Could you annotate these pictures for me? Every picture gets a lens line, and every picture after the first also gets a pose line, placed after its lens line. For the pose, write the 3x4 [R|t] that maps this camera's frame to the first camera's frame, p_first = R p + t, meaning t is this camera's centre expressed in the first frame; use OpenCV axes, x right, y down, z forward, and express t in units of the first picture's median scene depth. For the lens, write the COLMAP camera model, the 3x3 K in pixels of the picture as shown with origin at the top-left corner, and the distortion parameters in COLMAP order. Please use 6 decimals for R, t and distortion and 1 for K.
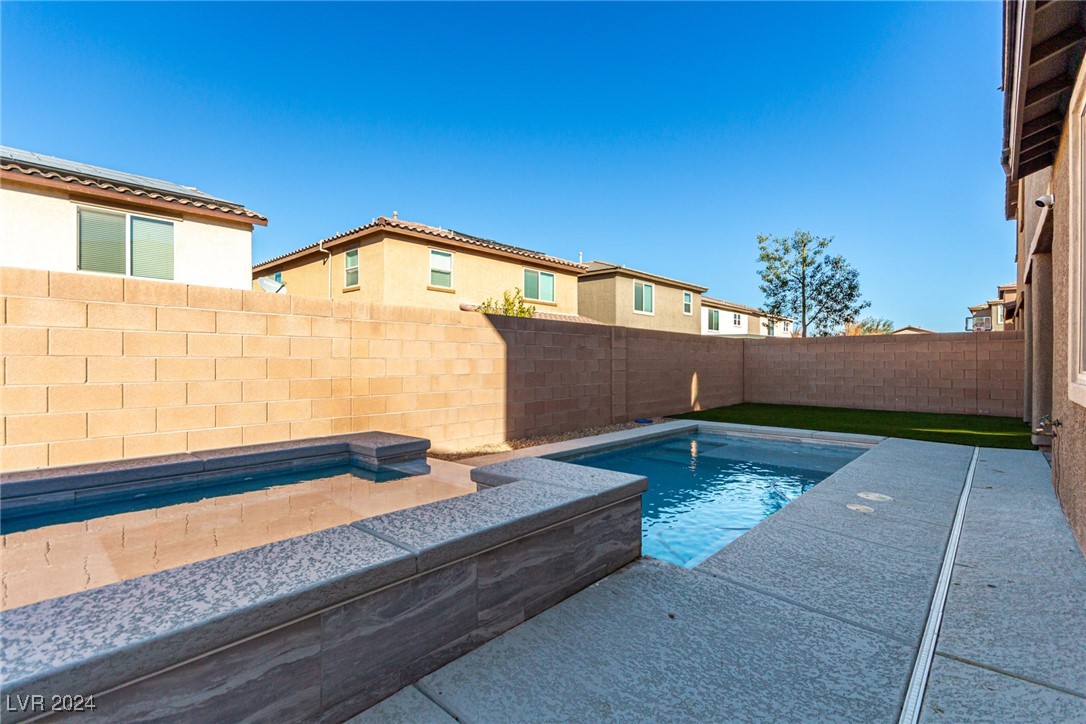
lens RADIAL K [[504.7, 0, 547.6], [0, 504.7, 359.5], [0, 0, 1]] dist [0.003105, 0.000940]
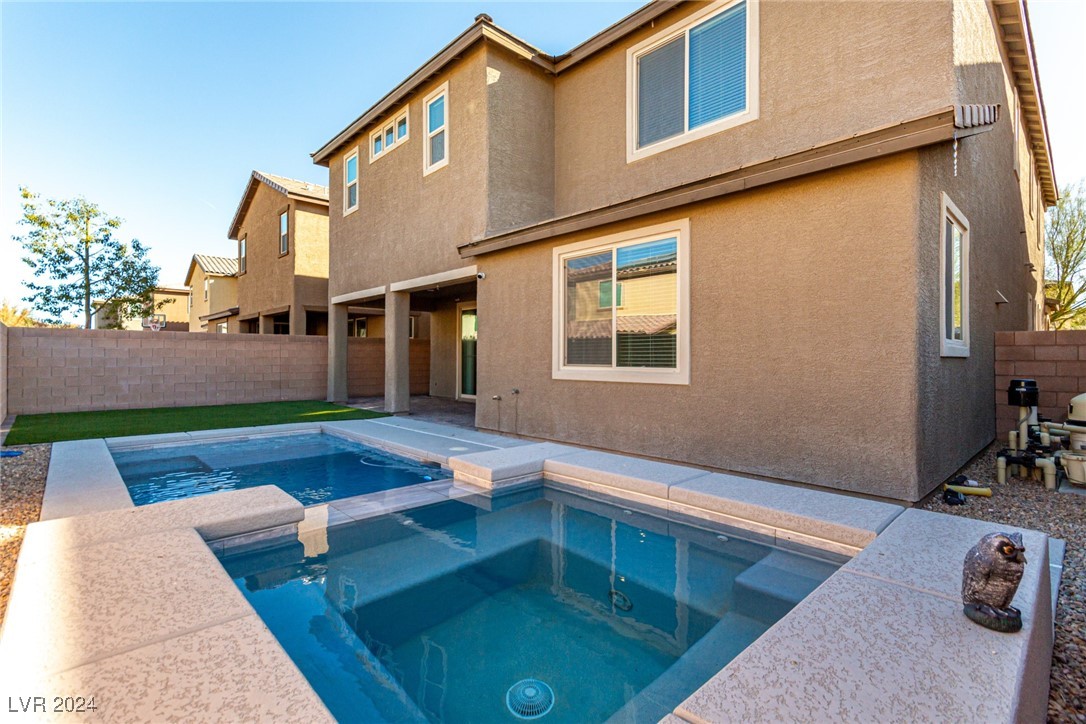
lens RADIAL K [[510.1, 0, 547.3], [0, 510.1, 350.6], [0, 0, 1]] dist [-0.000519, -0.000012]
pose [[0.083601, 0.013360, 0.996410, -0.296369], [-0.008597, 0.999883, -0.012685, -0.004216], [-0.996462, -0.007506, 0.083706, 0.198356]]
